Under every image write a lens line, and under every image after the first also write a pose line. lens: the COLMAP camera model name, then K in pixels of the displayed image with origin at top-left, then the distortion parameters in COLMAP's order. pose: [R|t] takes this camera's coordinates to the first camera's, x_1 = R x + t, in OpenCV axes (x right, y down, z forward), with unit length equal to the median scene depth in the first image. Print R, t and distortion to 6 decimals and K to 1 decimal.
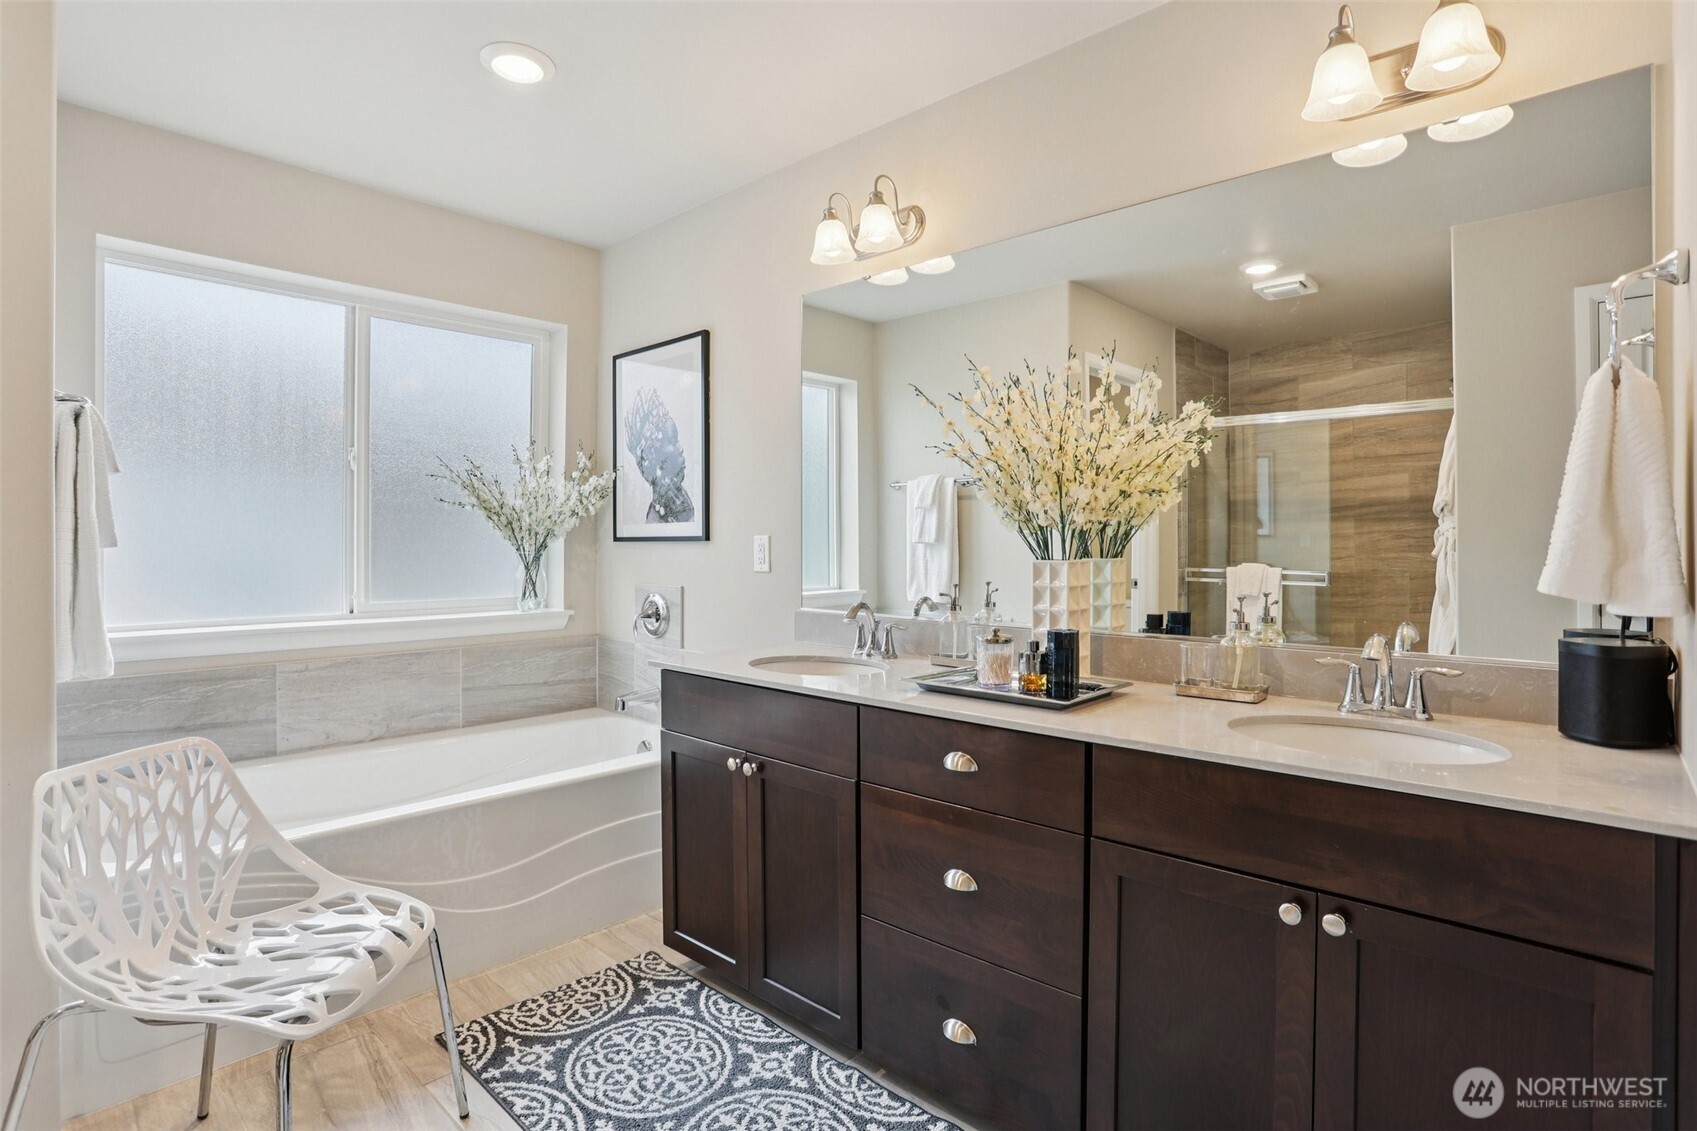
lens RADIAL K [[827.4, 0, 839.9], [0, 827.4, 556.3], [0, 0, 1]] dist [-0.068701, 0.028513]
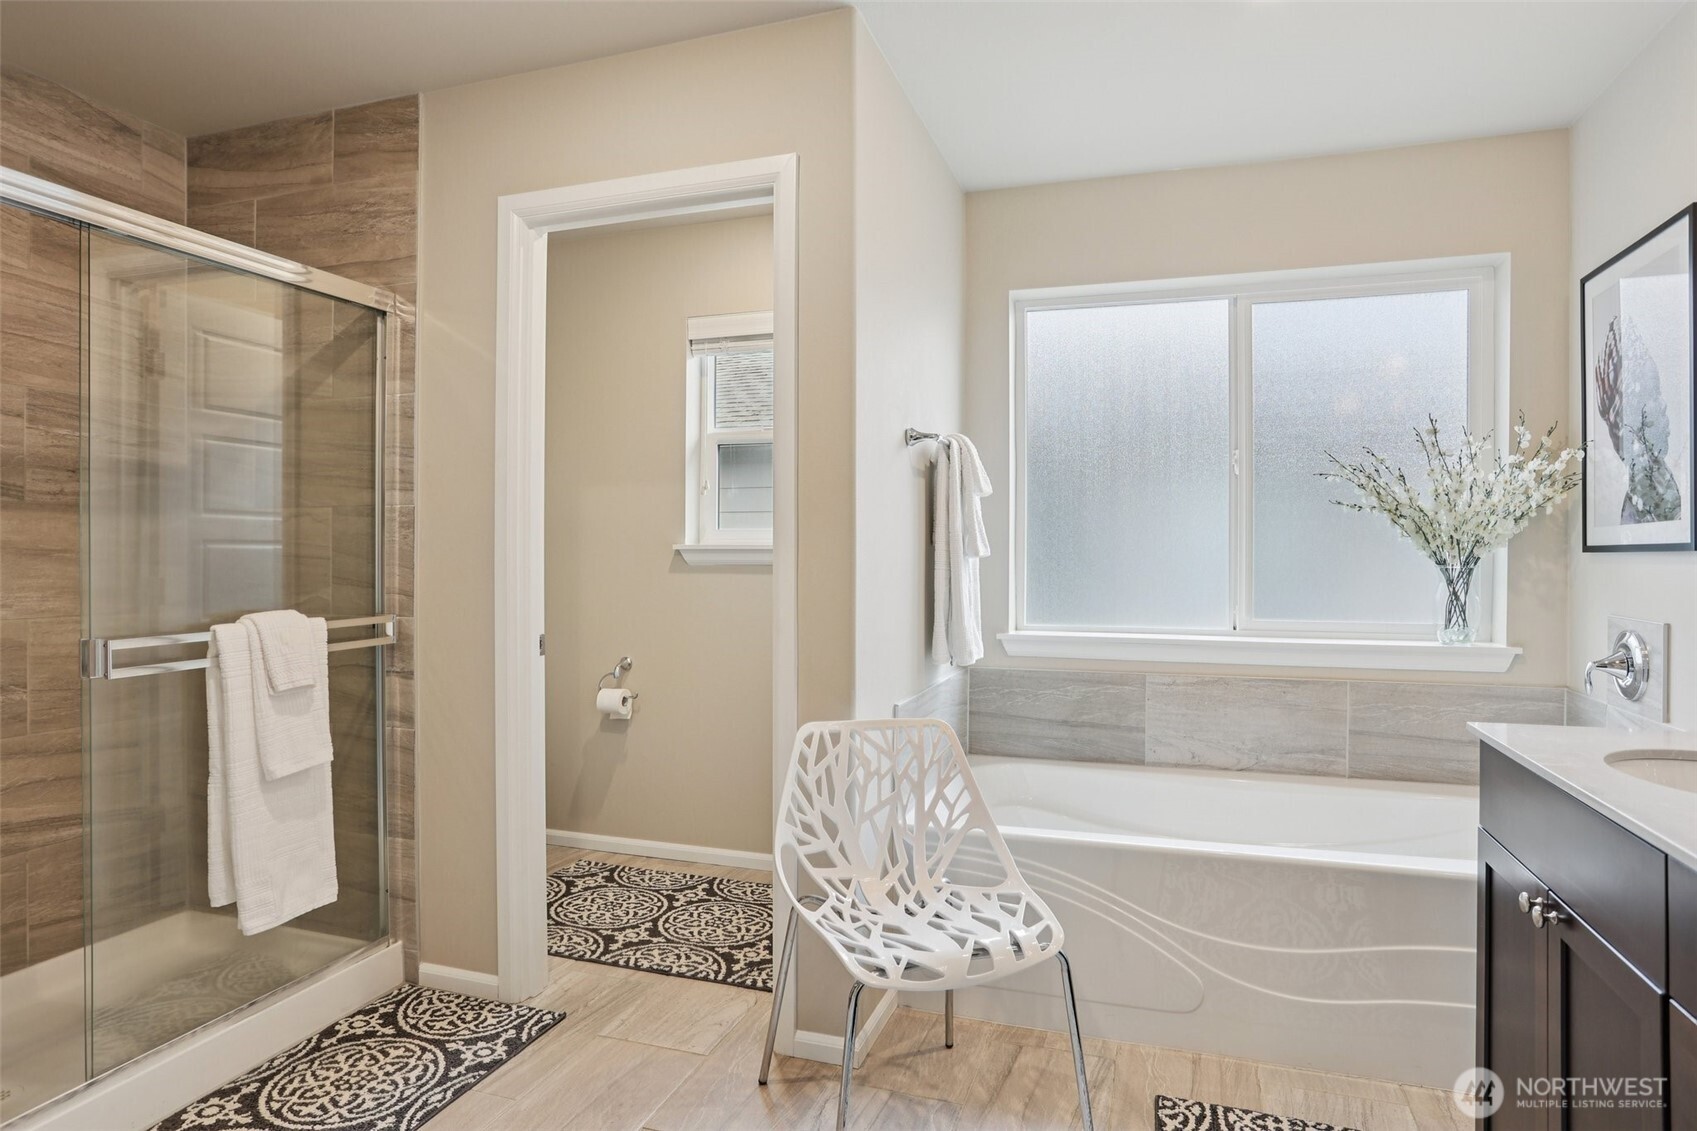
lens RADIAL K [[959.9, 0, 848.5], [0, 959.9, 565.5], [0, 0, 1]] dist [-0.026950, 0.001778]
pose [[0.426777, 0.011684, -0.904281, 0.210435], [-0.016067, 0.999857, 0.005335, -0.001591], [0.904214, 0.012252, 0.426904, 0.147147]]
